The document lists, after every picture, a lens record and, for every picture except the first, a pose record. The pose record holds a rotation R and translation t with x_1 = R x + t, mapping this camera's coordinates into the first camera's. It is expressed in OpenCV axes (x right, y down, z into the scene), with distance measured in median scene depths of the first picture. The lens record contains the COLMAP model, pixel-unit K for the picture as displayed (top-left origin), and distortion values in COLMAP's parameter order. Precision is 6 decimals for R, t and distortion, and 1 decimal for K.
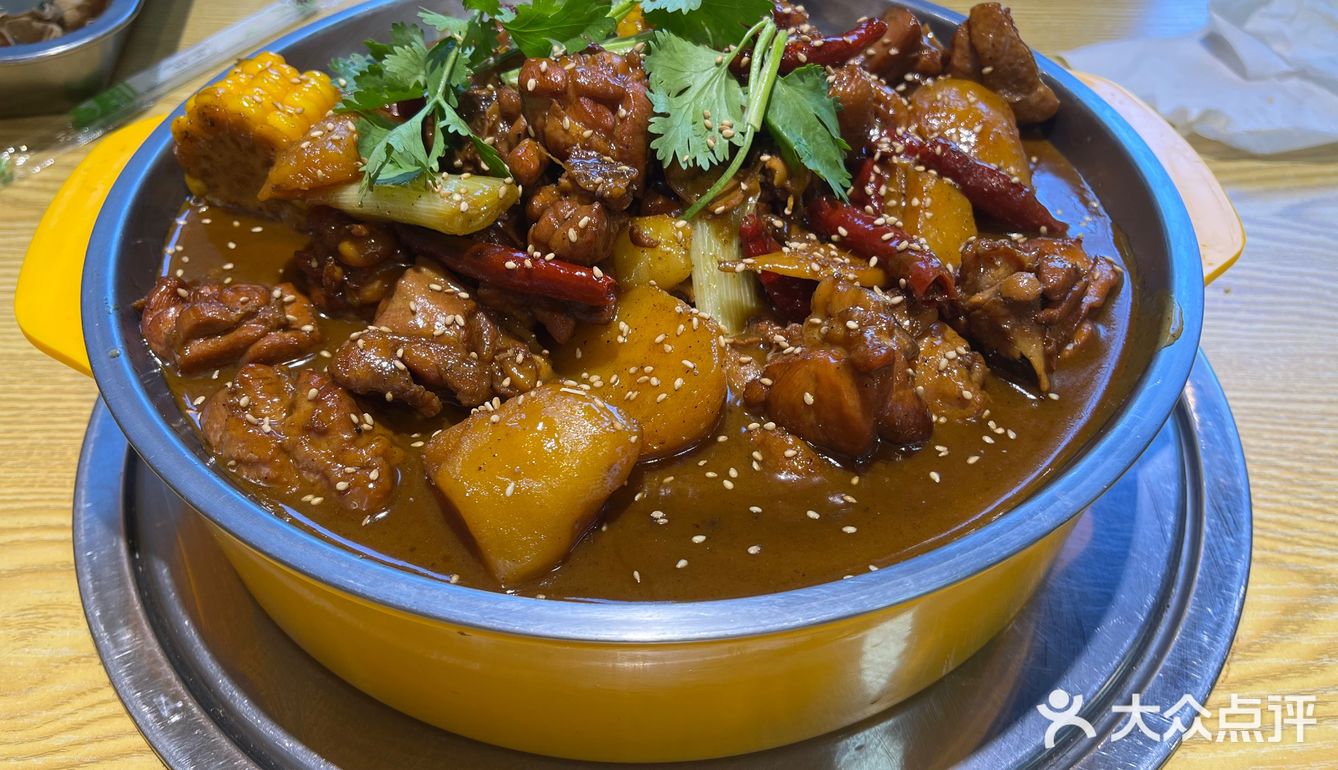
lens RADIAL K [[1092.1, 0, 669.0], [0, 1092.1, 385.0], [0, 0, 1]] dist [0.041799, -0.112273]
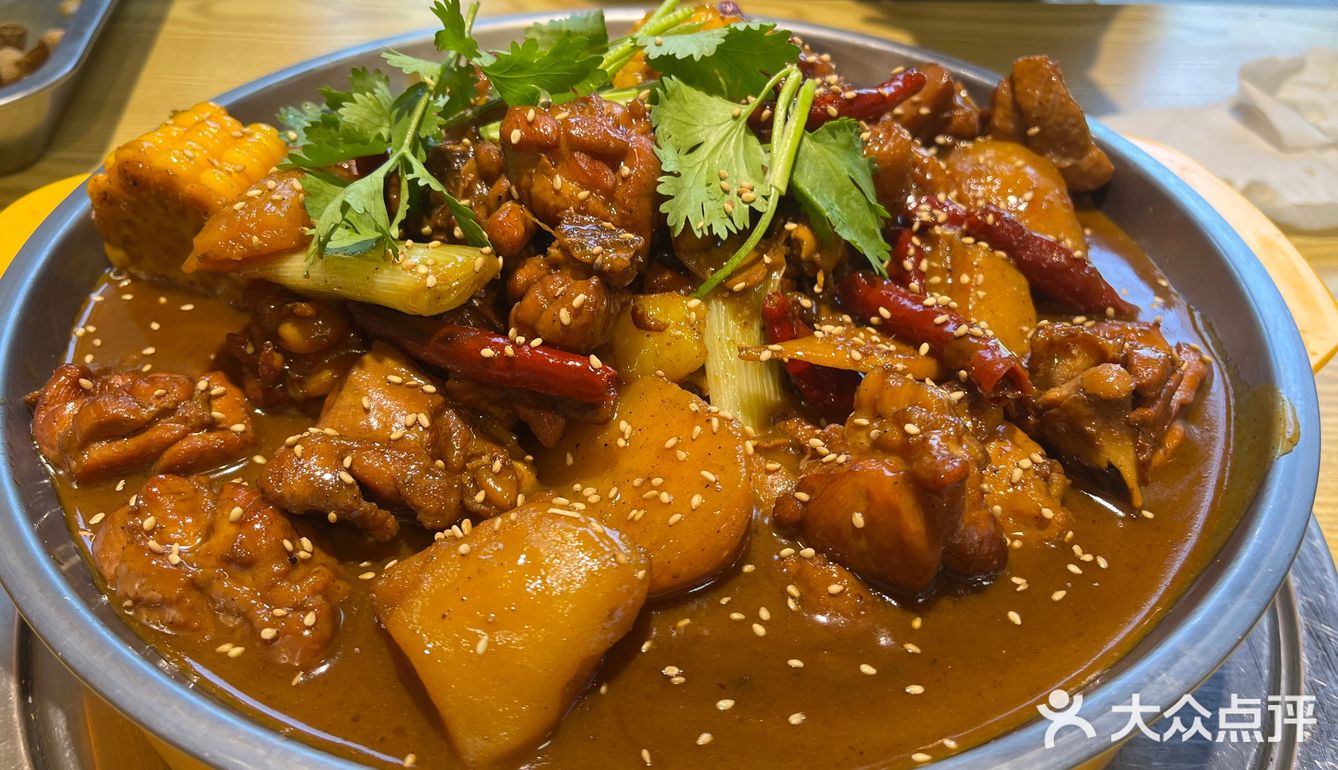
lens RADIAL K [[1092.1, 0, 669.0], [0, 1092.1, 385.0], [0, 0, 1]] dist [0.041799, -0.112273]
pose [[0.999782, 0.003091, 0.020631, -0.025261], [-0.001660, 0.997613, -0.069027, -0.028164], [-0.020795, 0.068978, 0.997401, 0.177516]]
